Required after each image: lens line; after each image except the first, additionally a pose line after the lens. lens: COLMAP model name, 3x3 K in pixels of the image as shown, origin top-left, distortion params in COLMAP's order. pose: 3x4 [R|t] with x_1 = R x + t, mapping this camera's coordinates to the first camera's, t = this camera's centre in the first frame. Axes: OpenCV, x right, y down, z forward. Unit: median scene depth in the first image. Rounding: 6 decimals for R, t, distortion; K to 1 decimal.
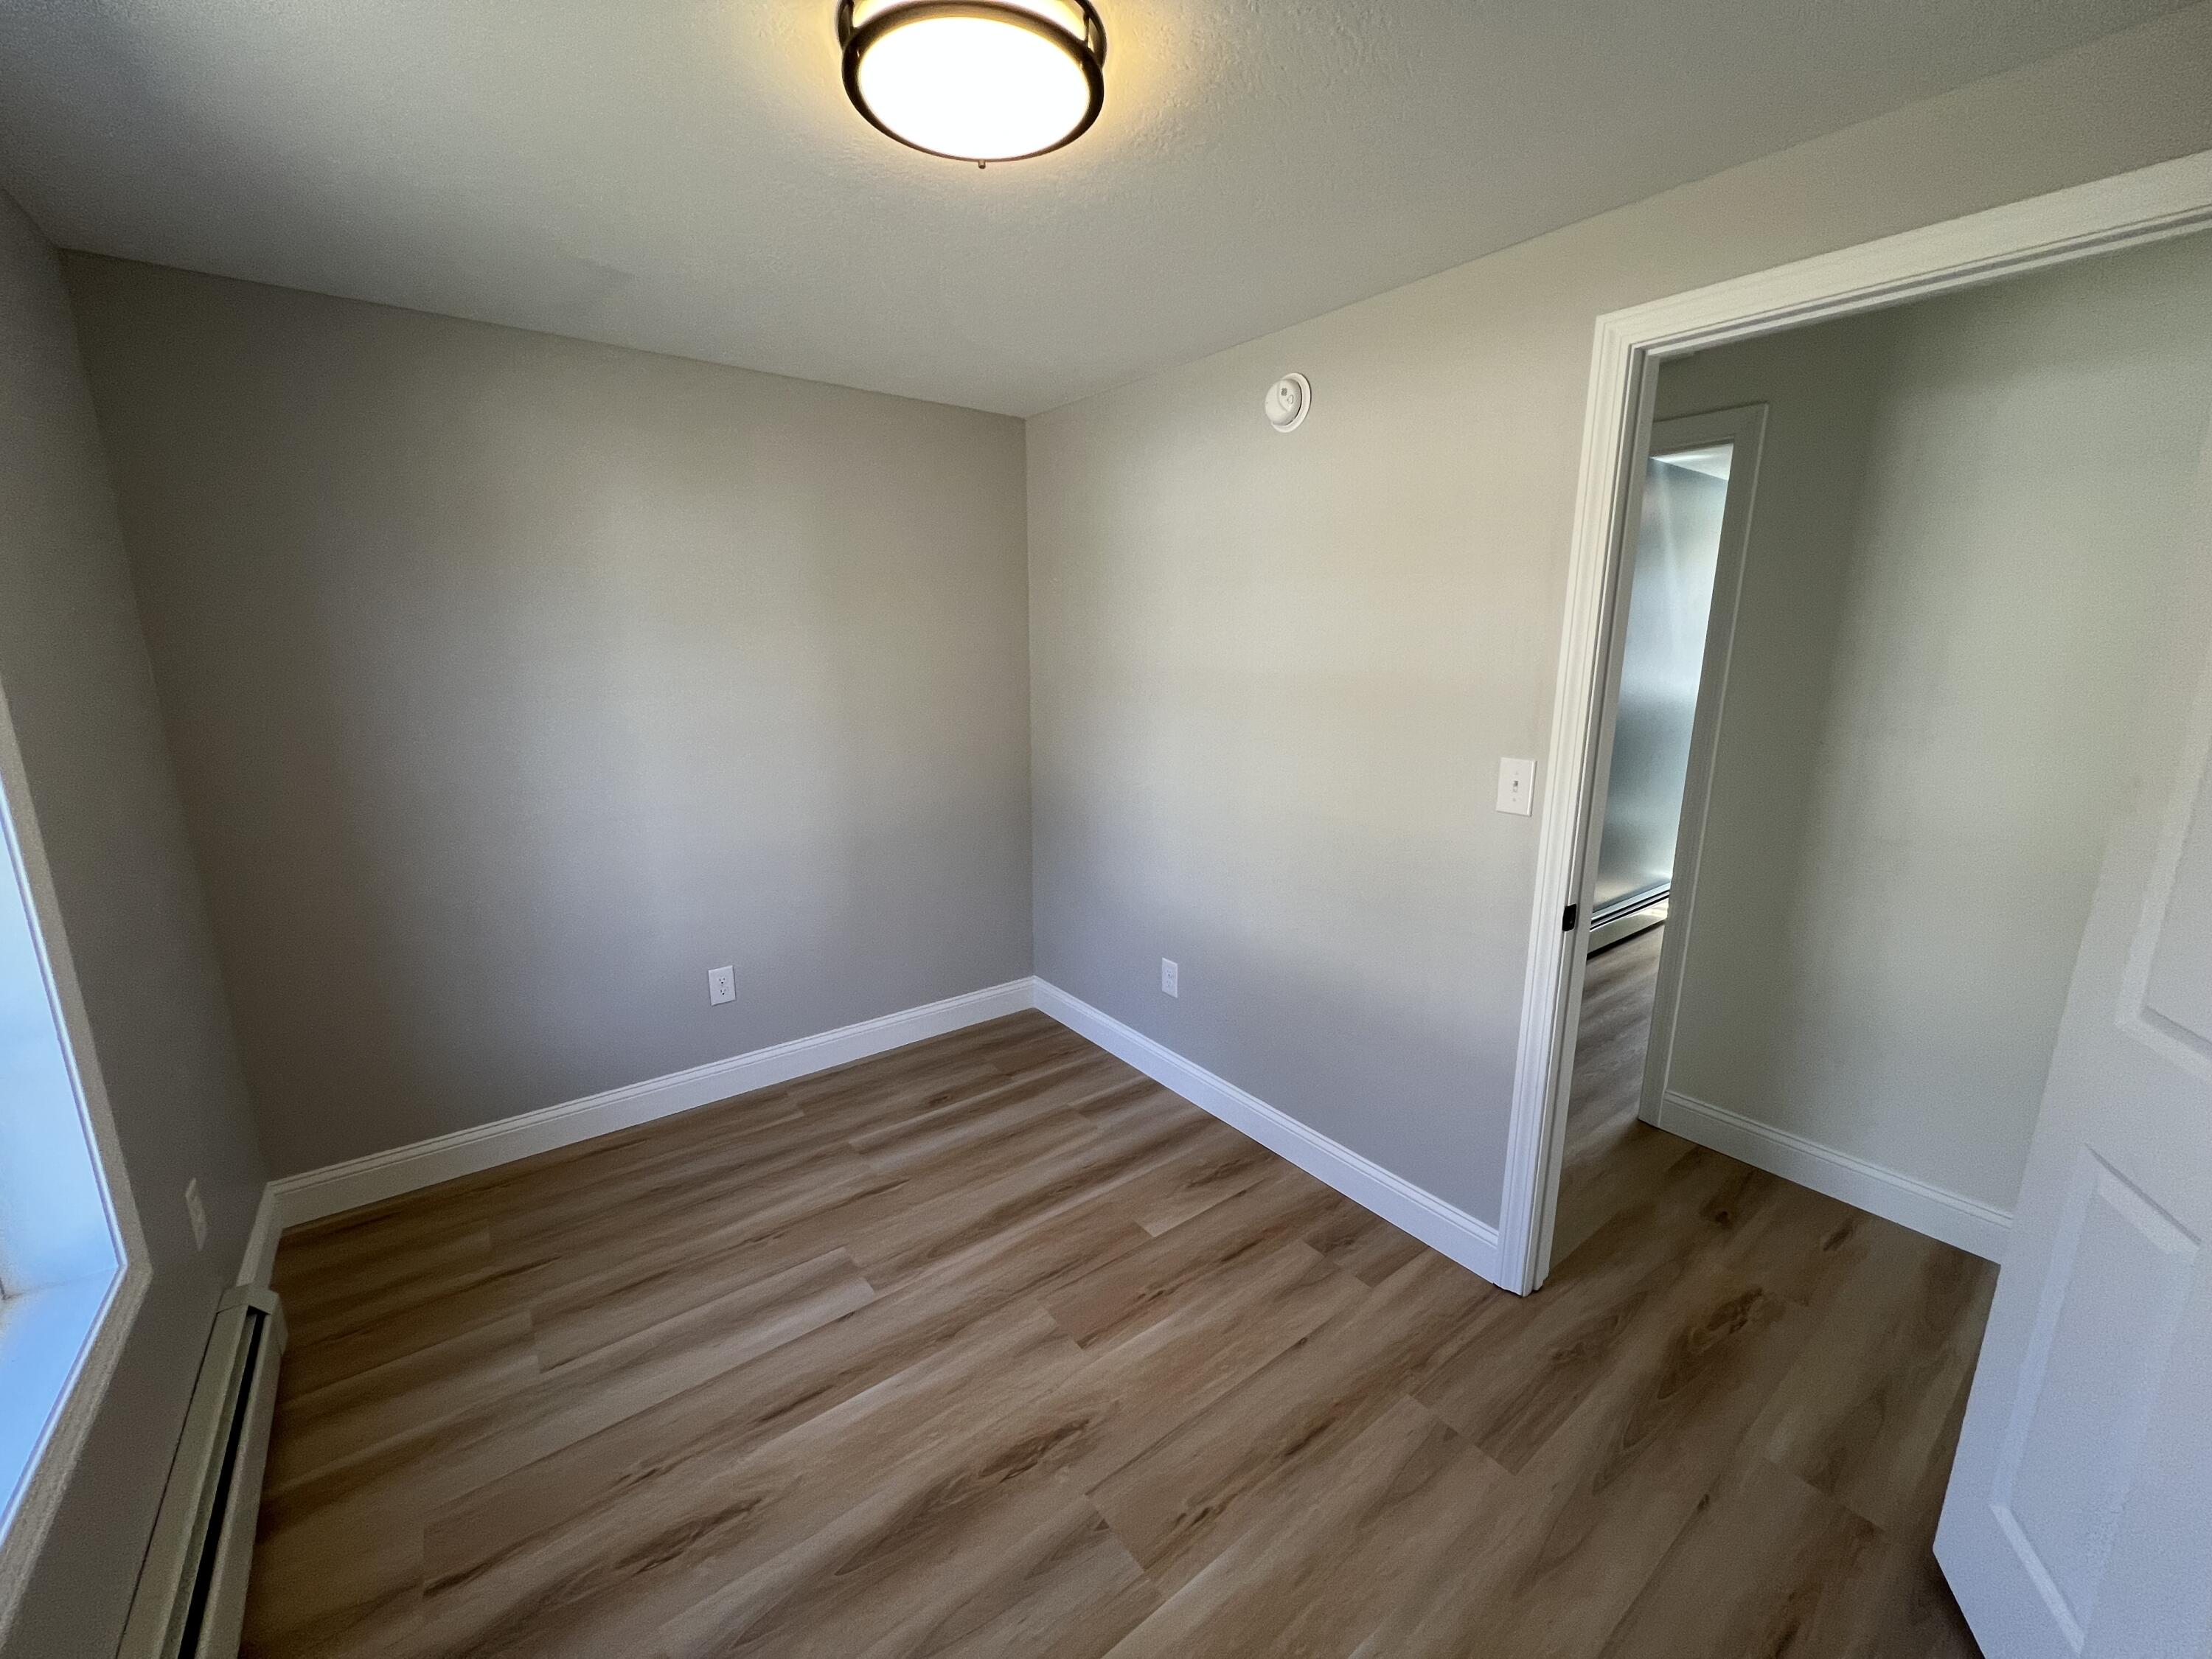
lens RADIAL K [[885.0, 0, 1096.9], [0, 885.0, 829.5], [0, 0, 1]] dist [0.000714, -0.000310]
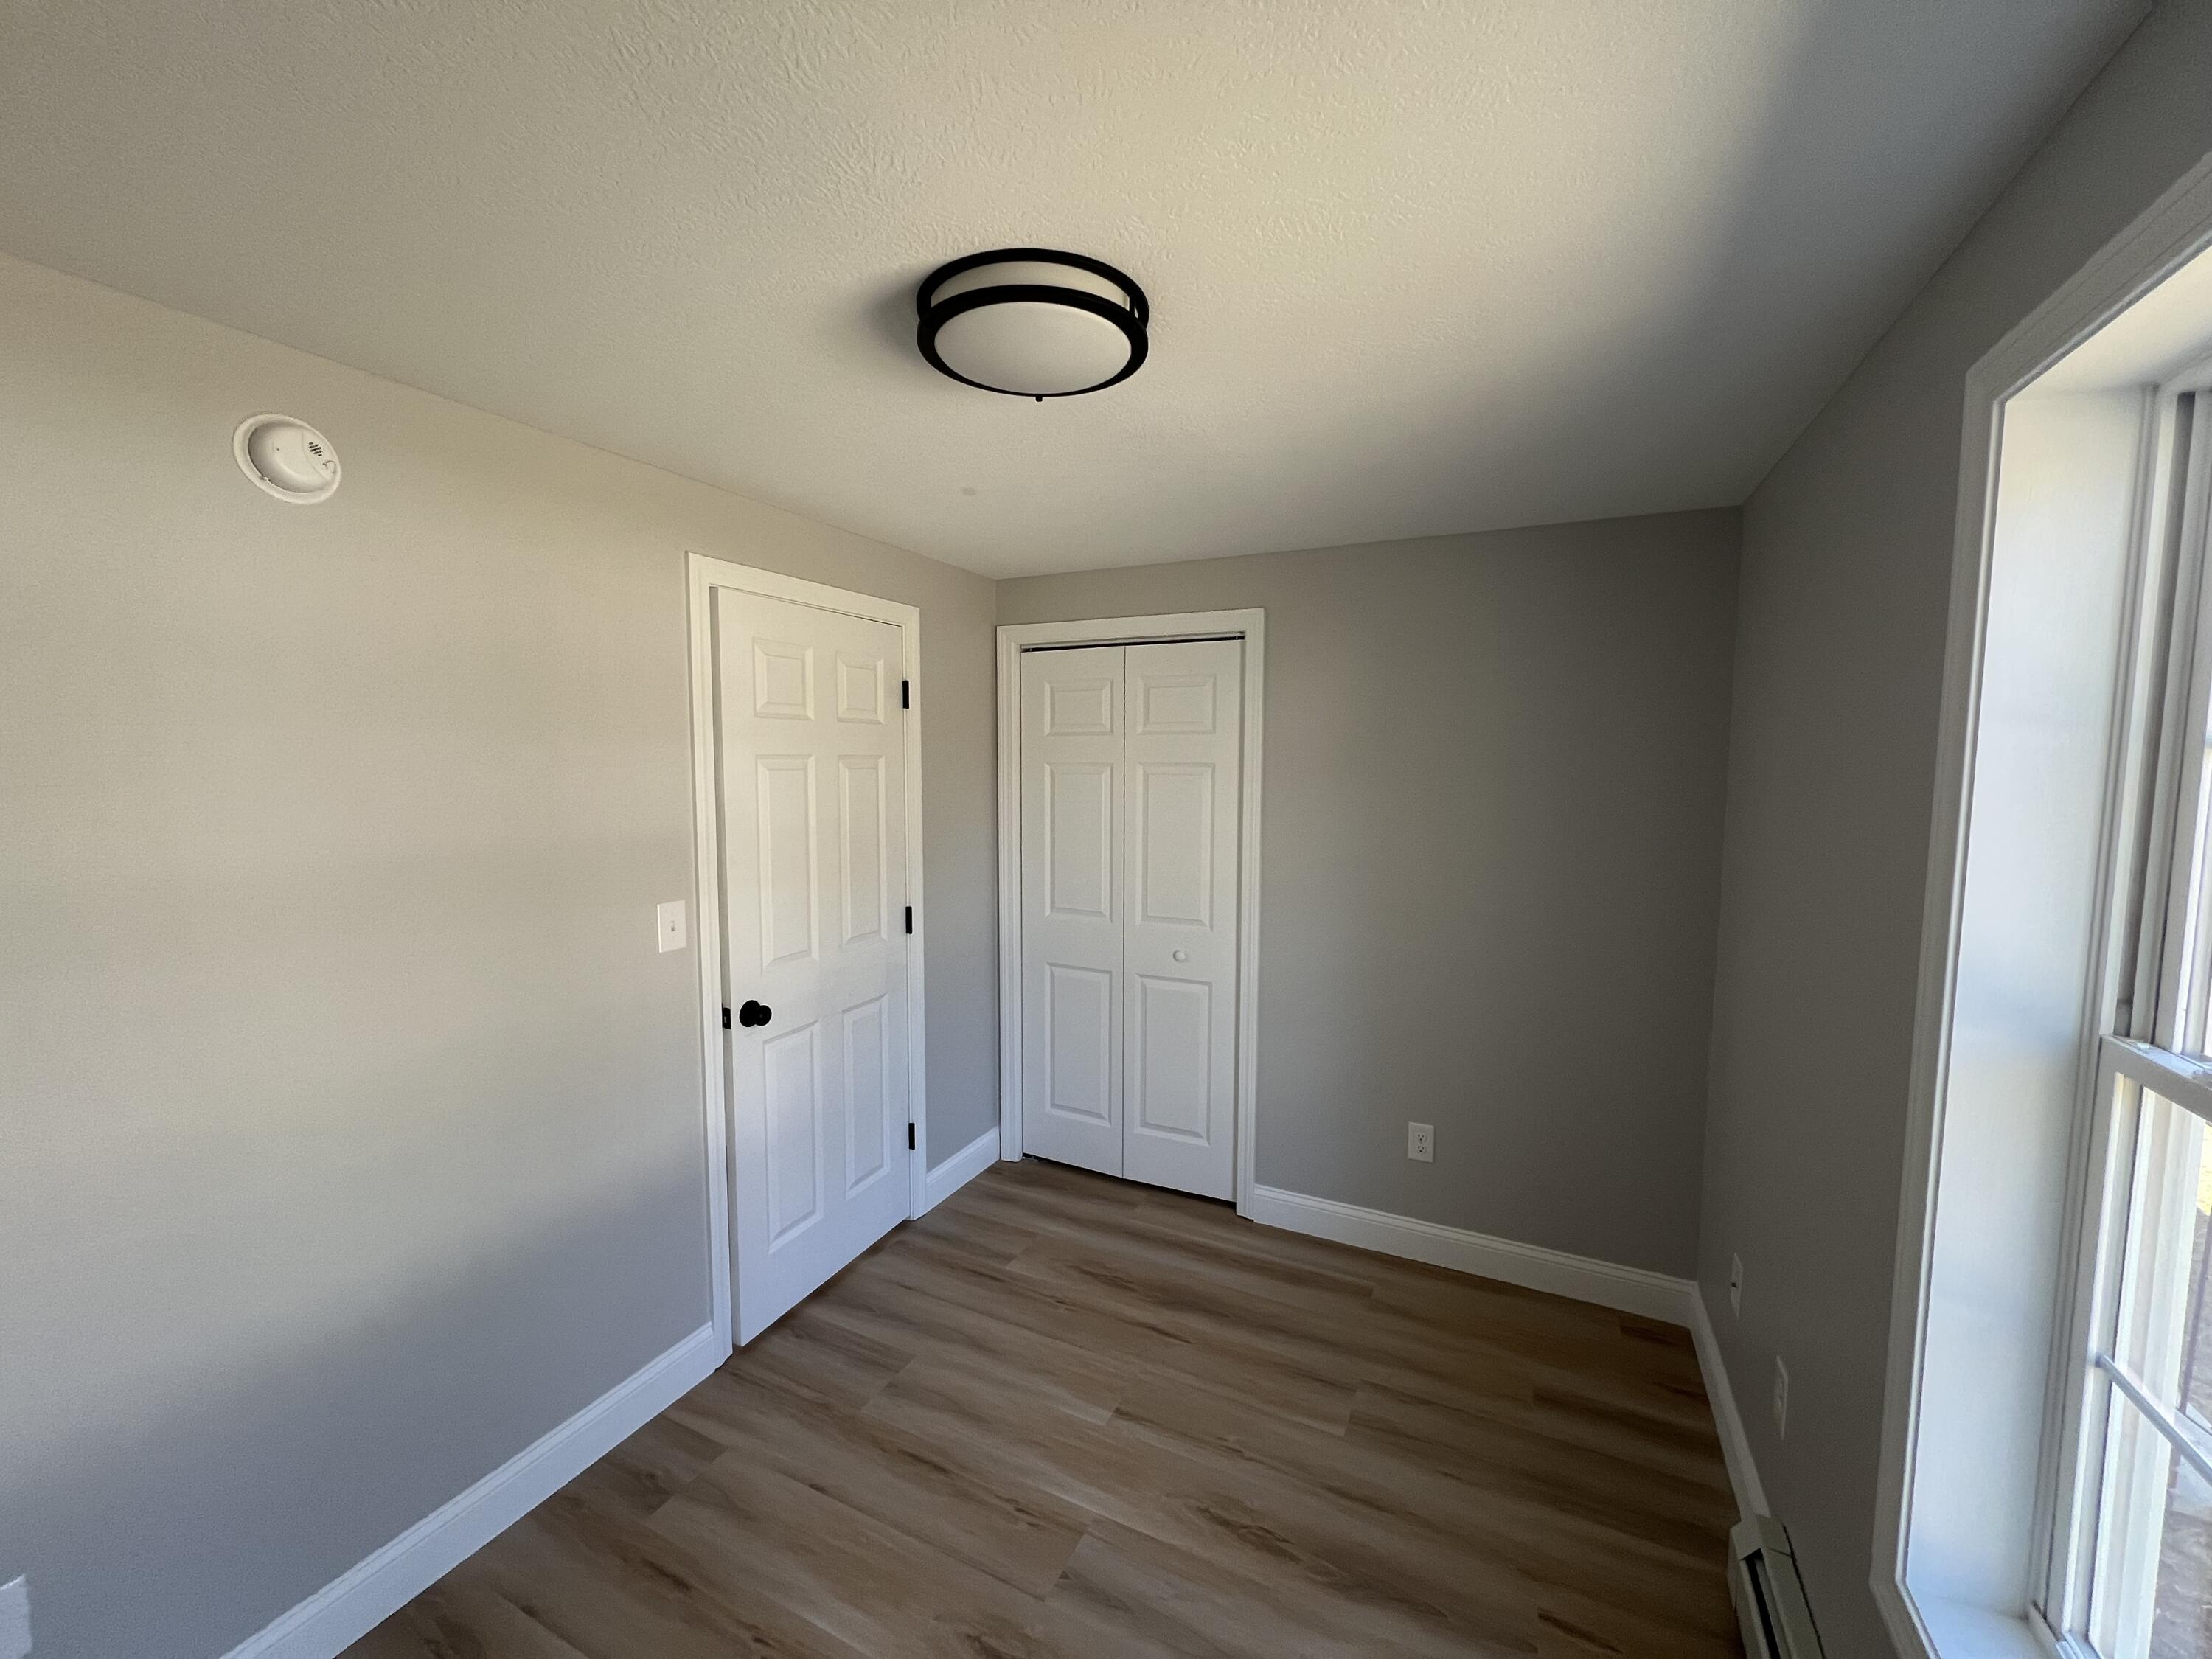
lens RADIAL K [[885.0, 0, 1109.4], [0, 885.0, 825.3], [0, 0, 1]] dist [0.000714, -0.000310]
pose [[-0.463597, -0.075130, 0.882855, -0.755336], [0.181684, 0.967166, 0.177709, -0.267838], [-0.867219, 0.242787, -0.434725, 0.961127]]
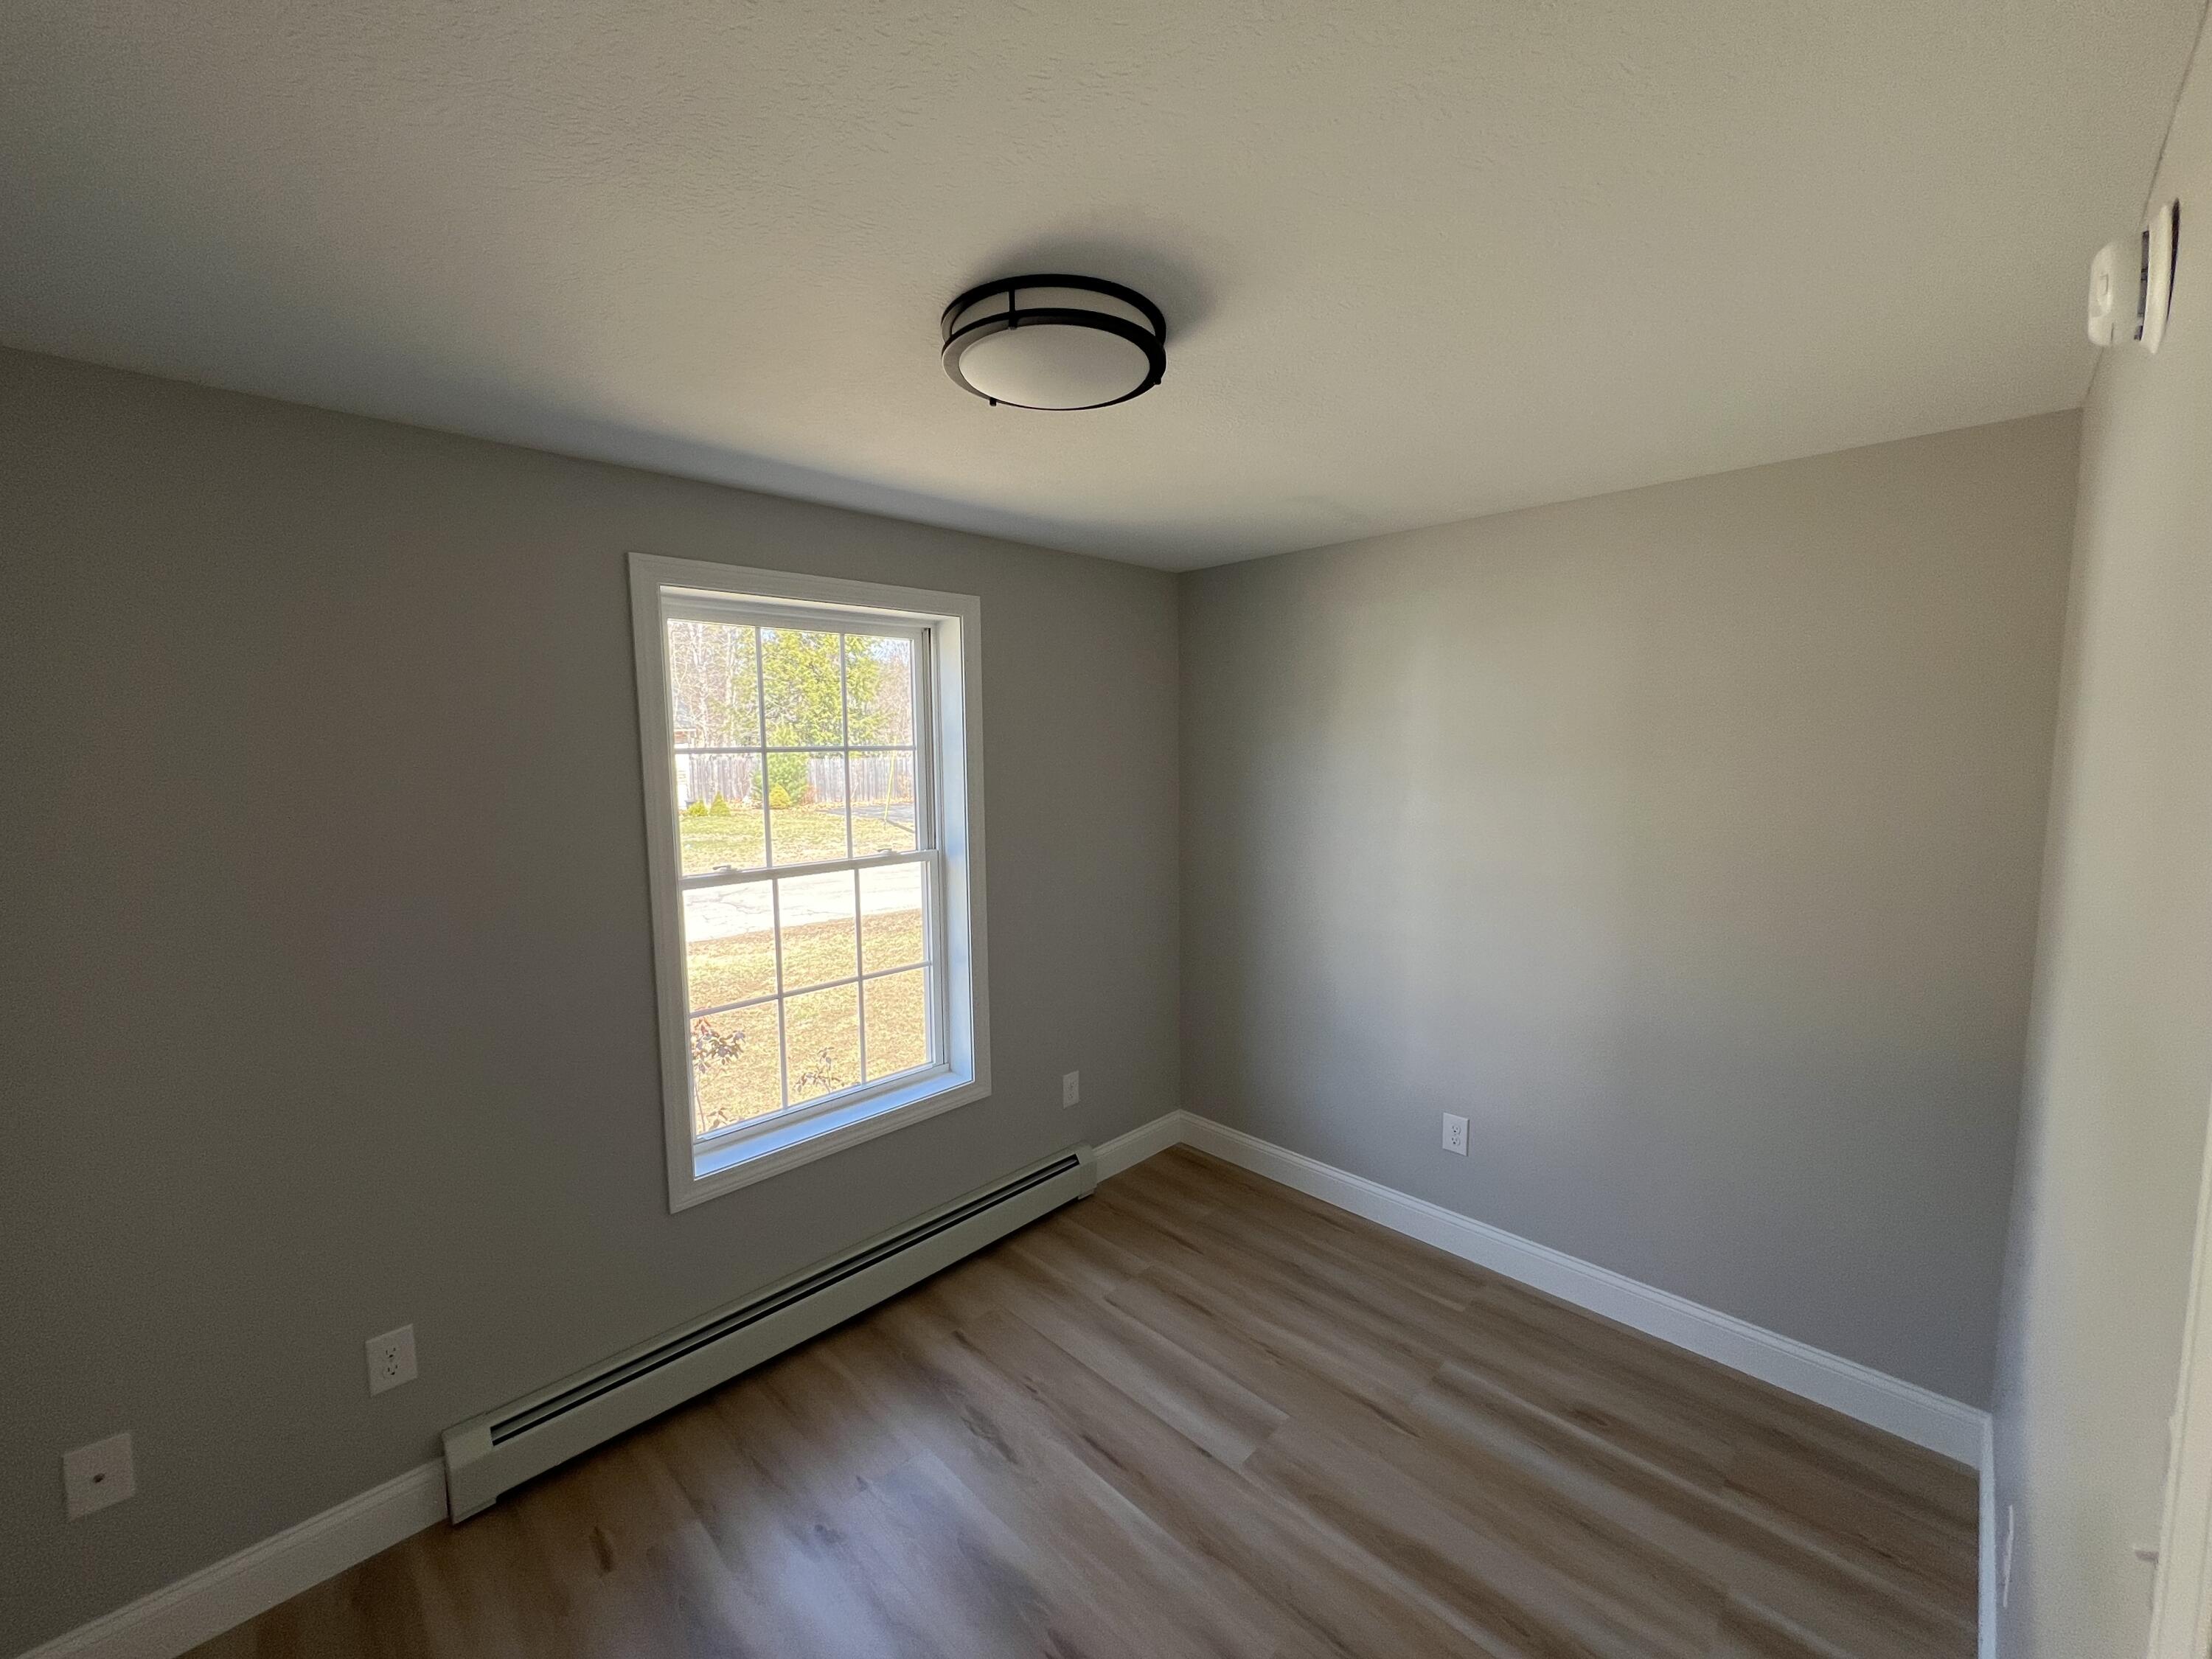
lens RADIAL K [[885.0, 0, 1112.2], [0, 885.0, 818.6], [0, 0, 1]] dist [0.000714, -0.000310]
pose [[0.131436, 0.084840, -0.987688, 0.658080], [-0.198964, 0.978315, 0.057558, -0.206692], [0.971153, 0.188949, 0.145466, 0.613997]]
